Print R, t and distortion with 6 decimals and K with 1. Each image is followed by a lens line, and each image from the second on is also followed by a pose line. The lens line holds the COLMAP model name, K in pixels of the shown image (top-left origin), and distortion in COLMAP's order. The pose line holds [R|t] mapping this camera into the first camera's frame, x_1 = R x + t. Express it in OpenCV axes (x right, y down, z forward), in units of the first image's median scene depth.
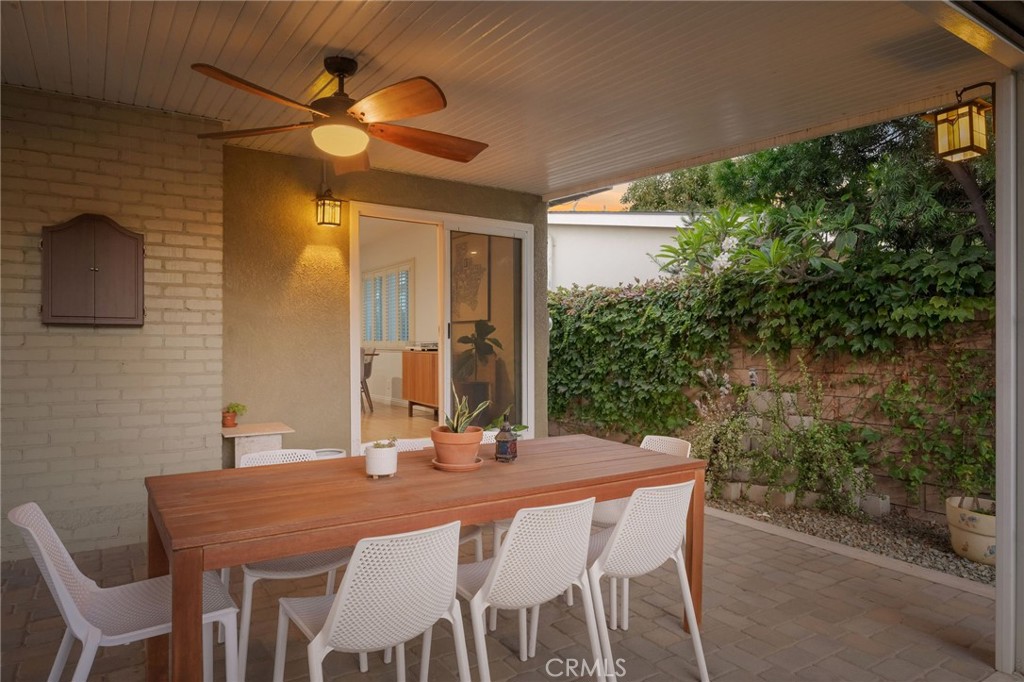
lens RADIAL K [[625.2, 0, 512.1], [0, 625.2, 339.6], [0, 0, 1]] dist [0.001070, 0.000228]
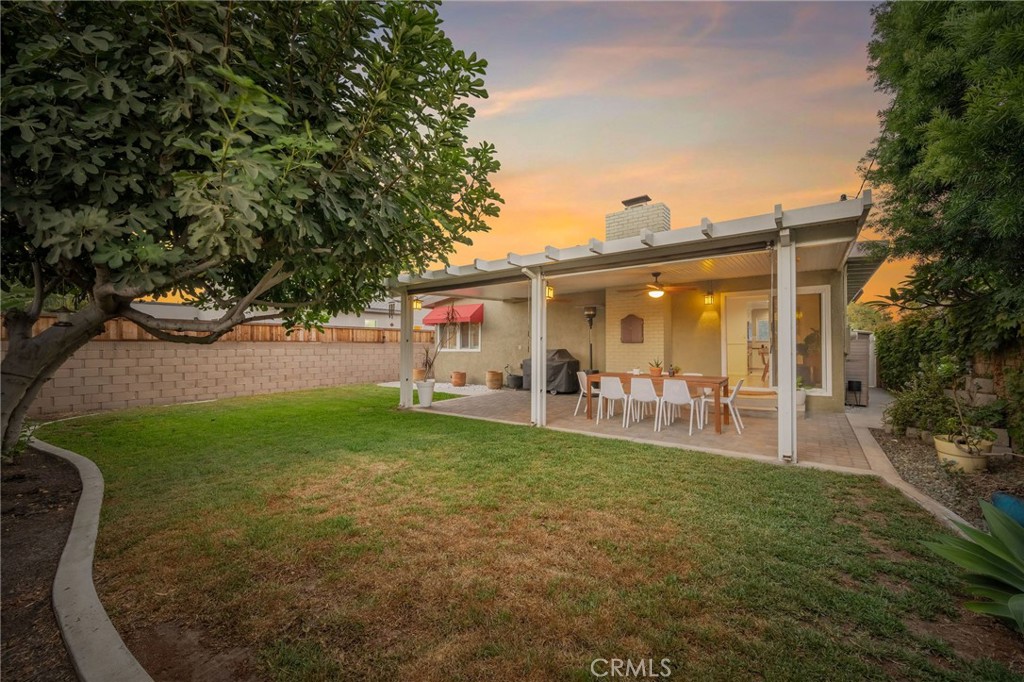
lens RADIAL K [[406.6, 0, 513.1], [0, 406.6, 345.9], [0, 0, 1]] dist [0.003367, 0.000351]
pose [[0.335441, -0.011725, -0.941988, 1.105069], [0.000239, 0.999924, -0.012361, 0.023366], [0.942061, 0.003921, 0.335418, -0.420952]]
